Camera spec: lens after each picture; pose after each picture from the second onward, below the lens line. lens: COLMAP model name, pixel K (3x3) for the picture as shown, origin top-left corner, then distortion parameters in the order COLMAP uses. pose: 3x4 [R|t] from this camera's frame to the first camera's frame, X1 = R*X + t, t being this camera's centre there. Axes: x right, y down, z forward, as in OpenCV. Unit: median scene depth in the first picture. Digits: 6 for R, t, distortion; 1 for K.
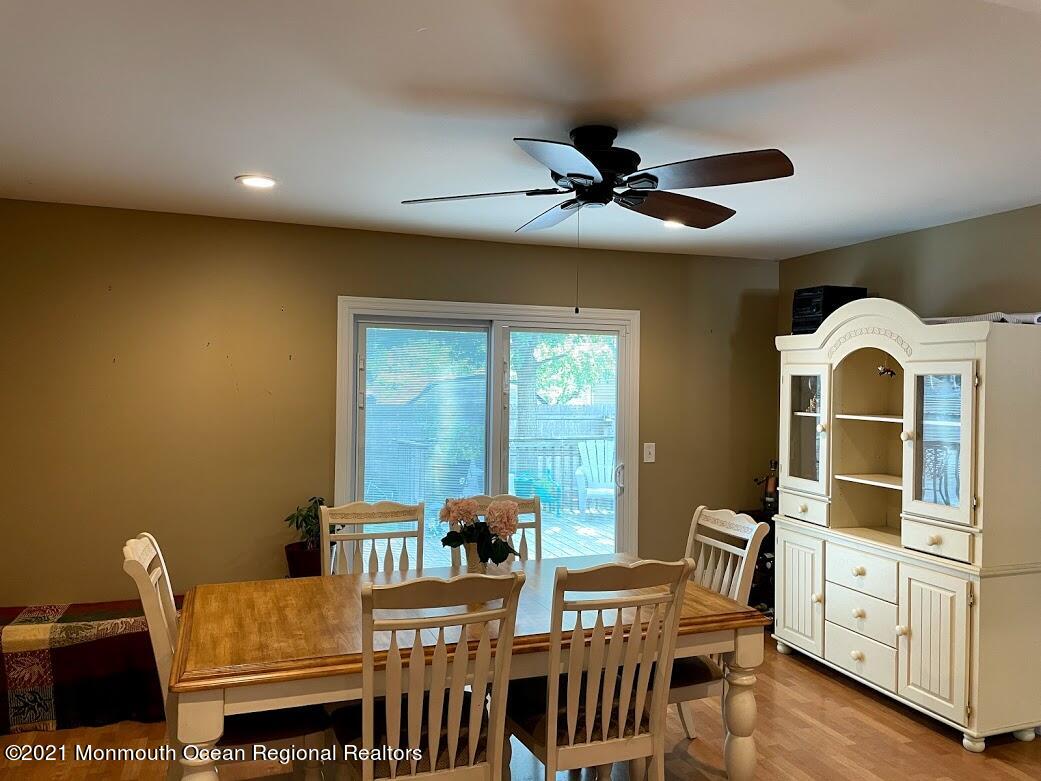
lens RADIAL K [[778.1, 0, 525.0], [0, 778.1, 374.2], [0, 0, 1]] dist [0.100221, -0.134268]
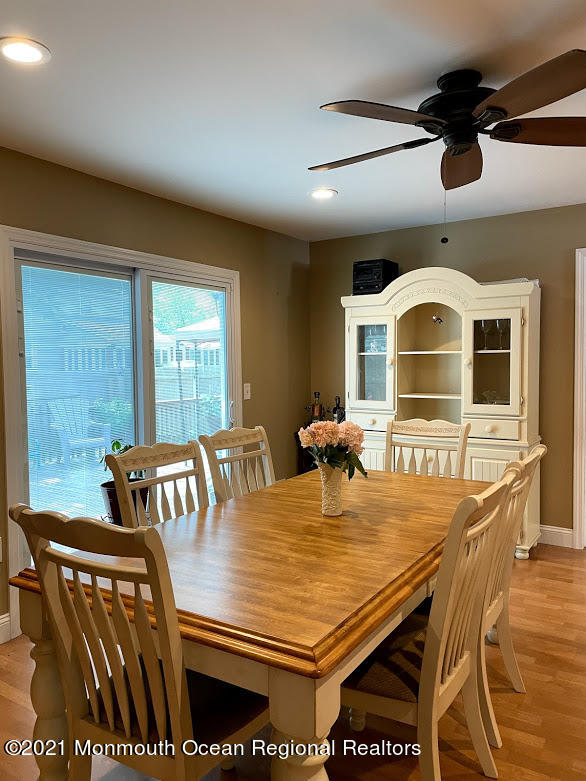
lens RADIAL K [[583.8, 0, 296.2], [0, 583.8, 384.6], [0, 0, 1]] dist [0.100221, -0.134268]
pose [[0.801977, -0.050070, 0.595252, -0.362544], [0.015816, 0.997911, 0.062631, 0.039727], [-0.597145, -0.040814, 0.801094, 0.263776]]
